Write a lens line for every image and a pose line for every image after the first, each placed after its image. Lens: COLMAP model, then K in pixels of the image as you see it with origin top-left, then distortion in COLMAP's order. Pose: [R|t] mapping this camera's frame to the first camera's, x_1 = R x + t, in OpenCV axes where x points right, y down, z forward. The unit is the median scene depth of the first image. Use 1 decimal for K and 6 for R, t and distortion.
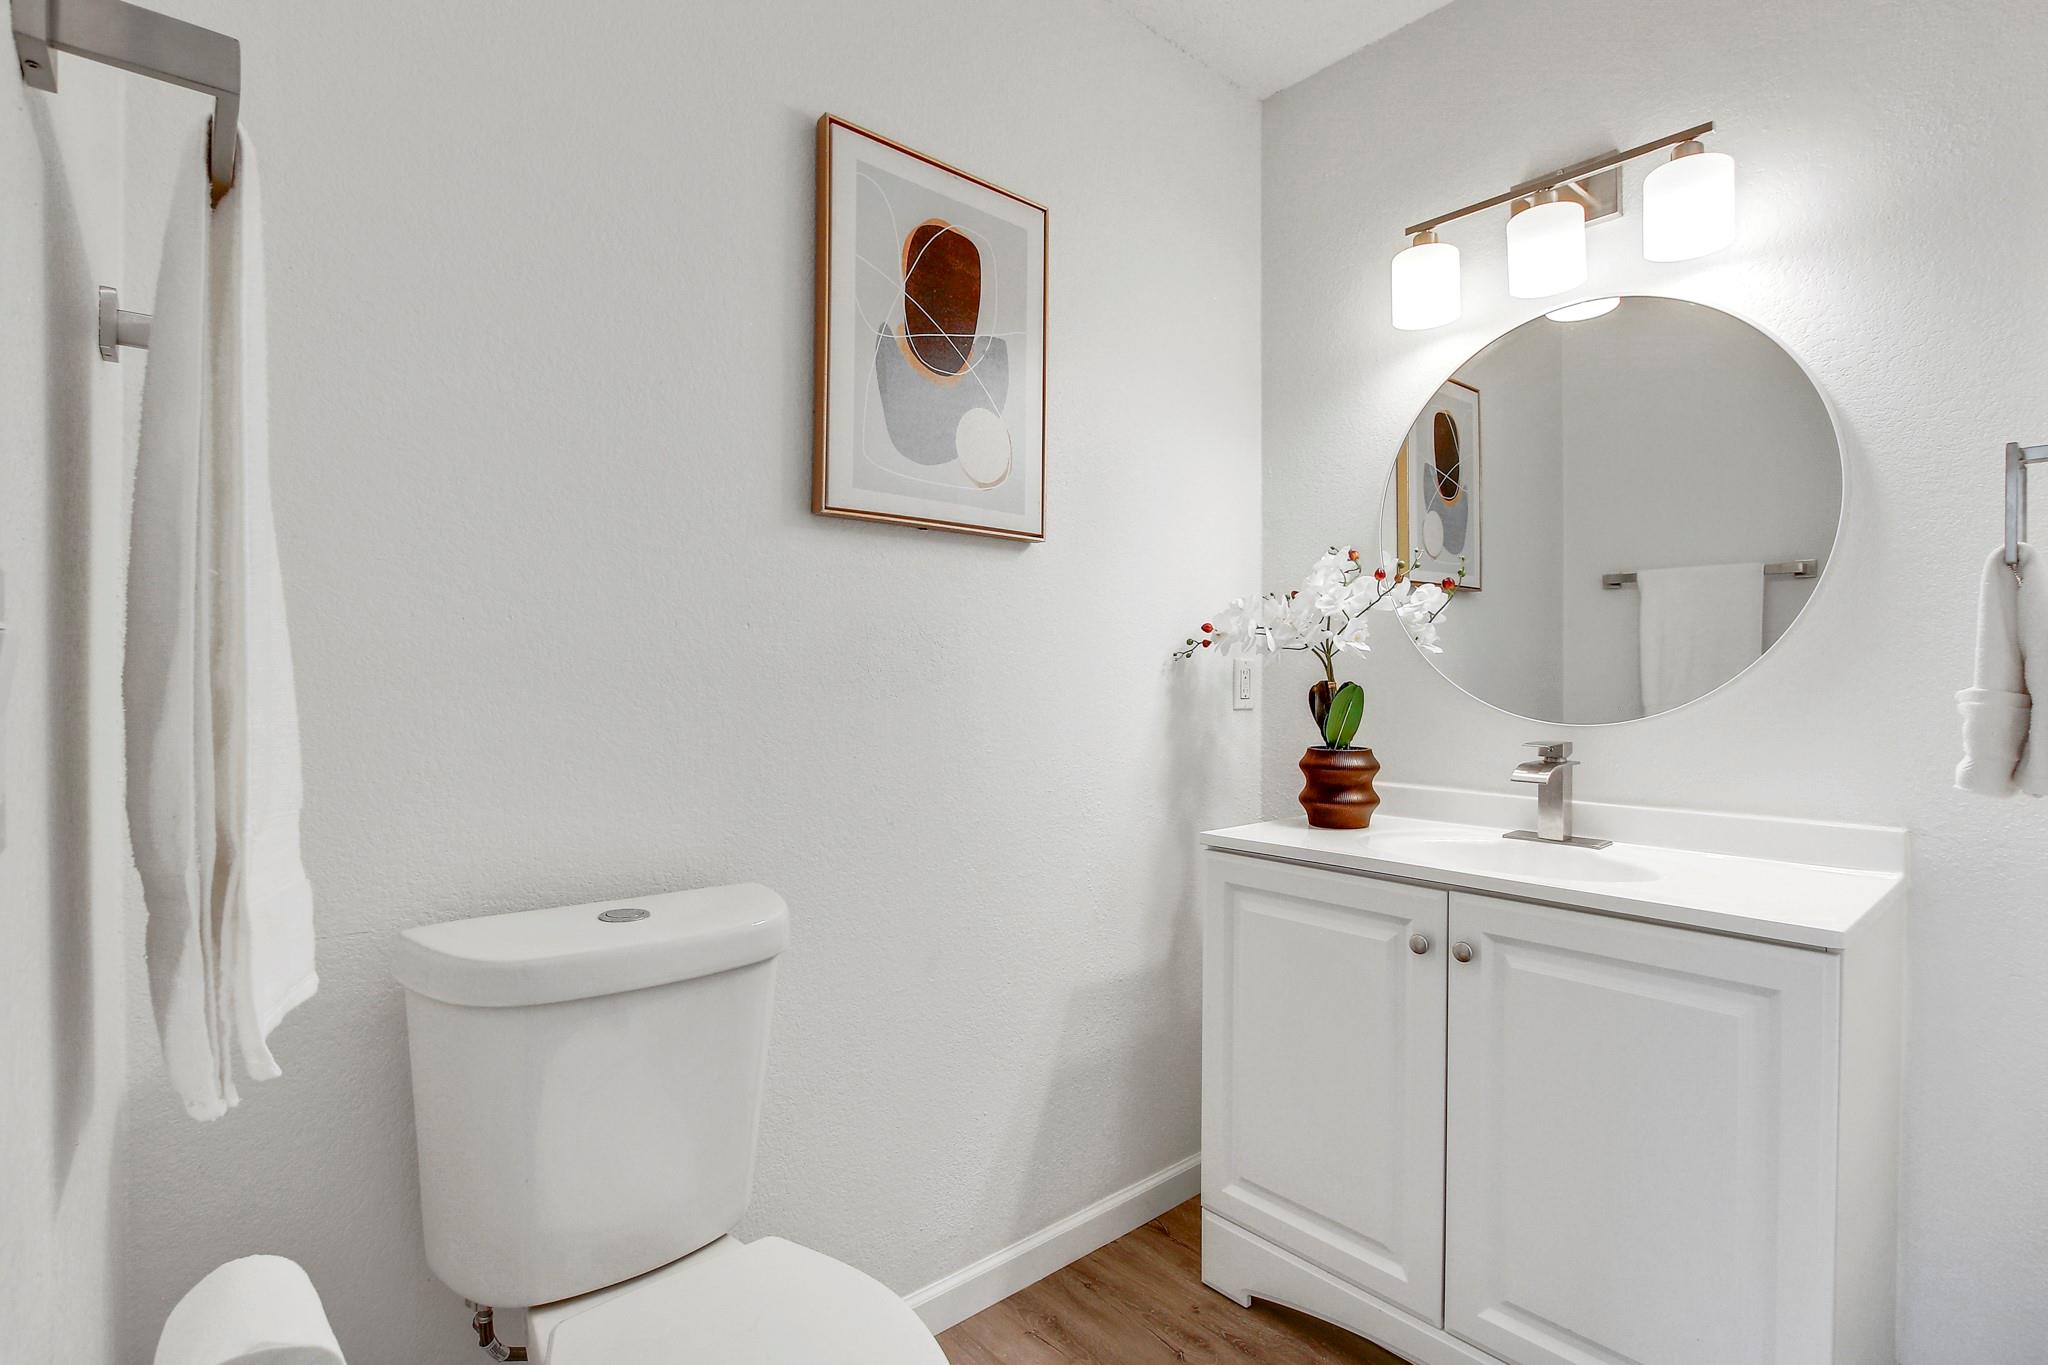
lens RADIAL K [[979.9, 0, 1024.0], [0, 979.9, 682.5], [0, 0, 1]] dist [-0.013888, -0.000385]
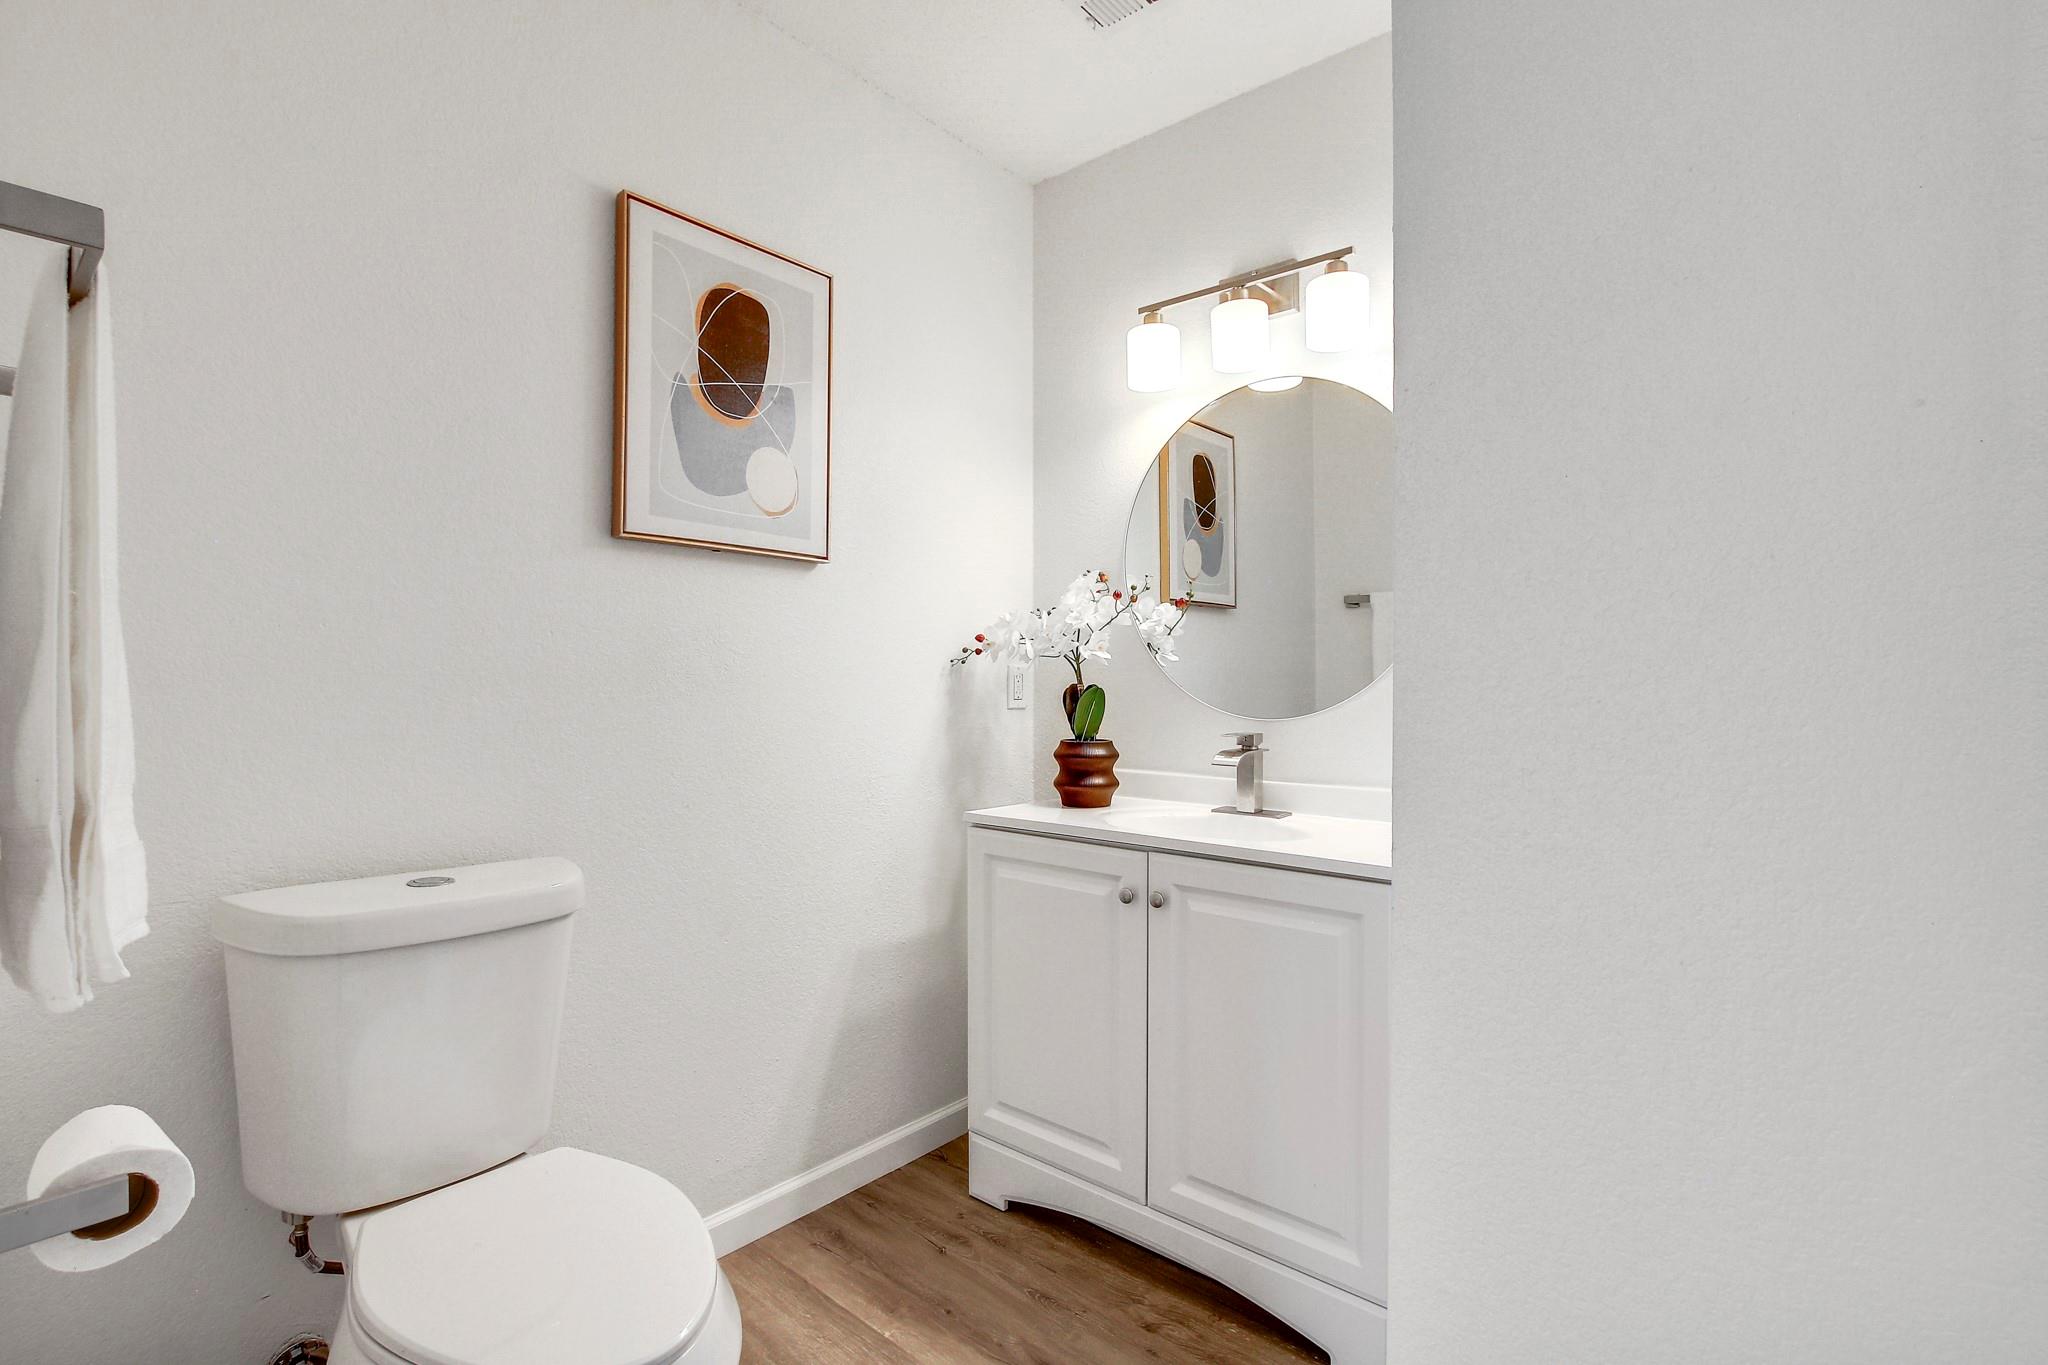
lens RADIAL K [[949.8, 0, 1023.2], [0, 949.8, 690.0], [0, 0, 1]] dist [-0.016393, 0.001819]
pose [[0.988844, 0.001074, 0.148950, 0.084455], [-0.001348, 0.999998, 0.001741, 0.004717], [-0.148947, -0.001923, 0.988843, -0.151760]]
